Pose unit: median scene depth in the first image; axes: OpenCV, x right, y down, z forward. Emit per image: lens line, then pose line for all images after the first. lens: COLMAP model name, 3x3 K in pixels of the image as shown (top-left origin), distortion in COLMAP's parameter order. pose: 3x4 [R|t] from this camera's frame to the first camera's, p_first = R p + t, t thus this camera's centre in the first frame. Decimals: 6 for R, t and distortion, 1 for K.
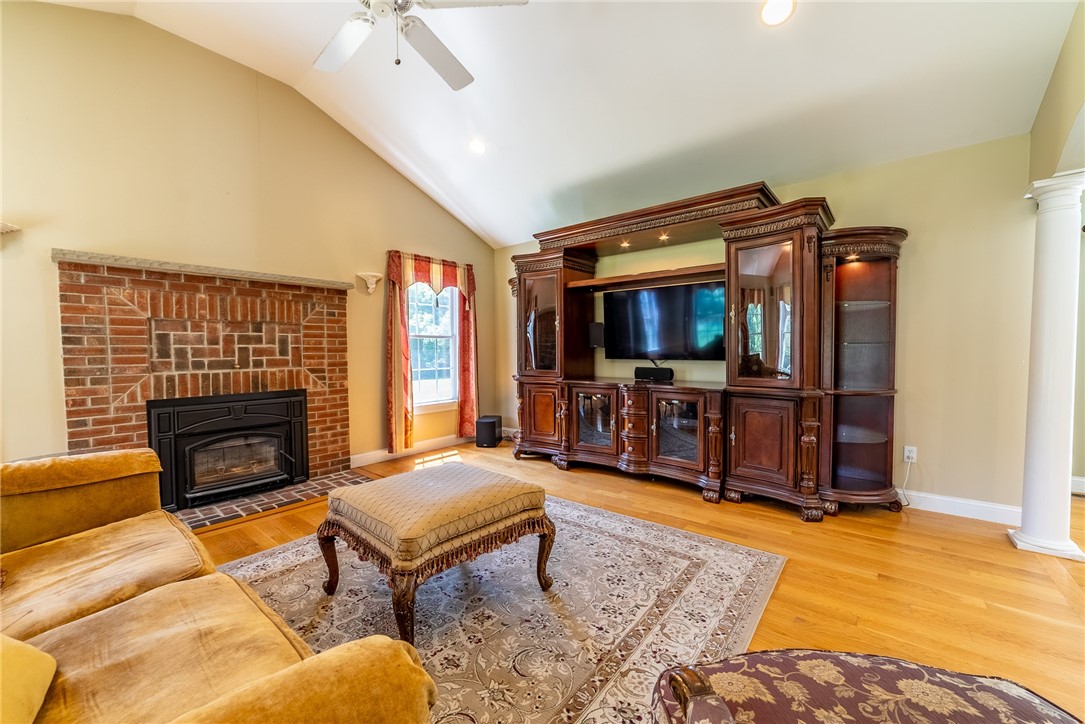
lens RADIAL K [[420.1, 0, 543.7], [0, 420.1, 363.2], [0, 0, 1]] dist [-0.025291, 0.009632]
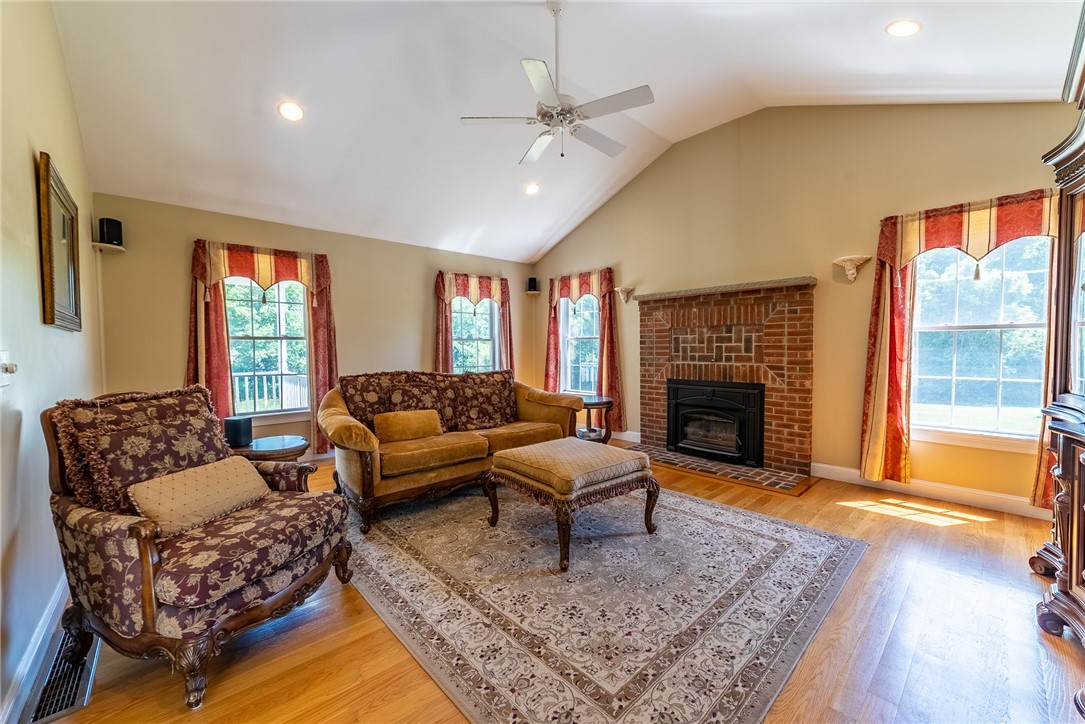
lens RADIAL K [[420.1, 0, 543.7], [0, 420.1, 363.2], [0, 0, 1]] dist [-0.025291, 0.009632]
pose [[-0.140684, 0.043698, -0.989090, 0.620894], [-0.027181, 0.998478, 0.047979, -0.030239], [0.989681, 0.033634, -0.139282, 0.625514]]
